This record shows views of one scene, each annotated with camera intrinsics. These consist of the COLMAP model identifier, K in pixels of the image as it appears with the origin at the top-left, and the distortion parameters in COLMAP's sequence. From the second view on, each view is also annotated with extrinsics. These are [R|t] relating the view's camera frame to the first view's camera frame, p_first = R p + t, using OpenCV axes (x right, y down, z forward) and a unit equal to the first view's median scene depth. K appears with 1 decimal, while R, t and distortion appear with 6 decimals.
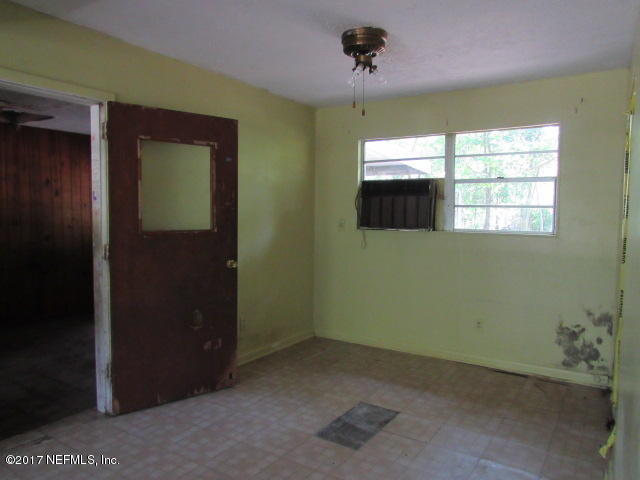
lens RADIAL K [[463.6, 0, 320.0], [0, 463.6, 240.0], [0, 0, 1]] dist [-0.038628, 0.004588]
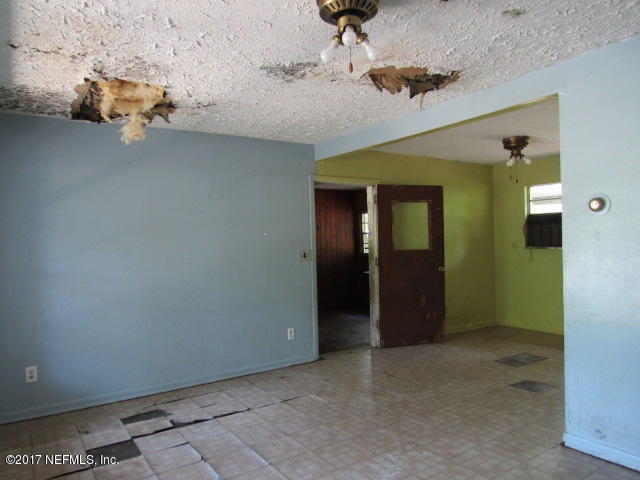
lens RADIAL K [[463.6, 0, 320.0], [0, 463.6, 240.0], [0, 0, 1]] dist [-0.038628, 0.004588]
pose [[0.923181, -0.028467, -0.383310, 0.055692], [0.005876, 0.998182, -0.059978, 0.045787], [0.384321, 0.053118, 0.921670, -0.780321]]
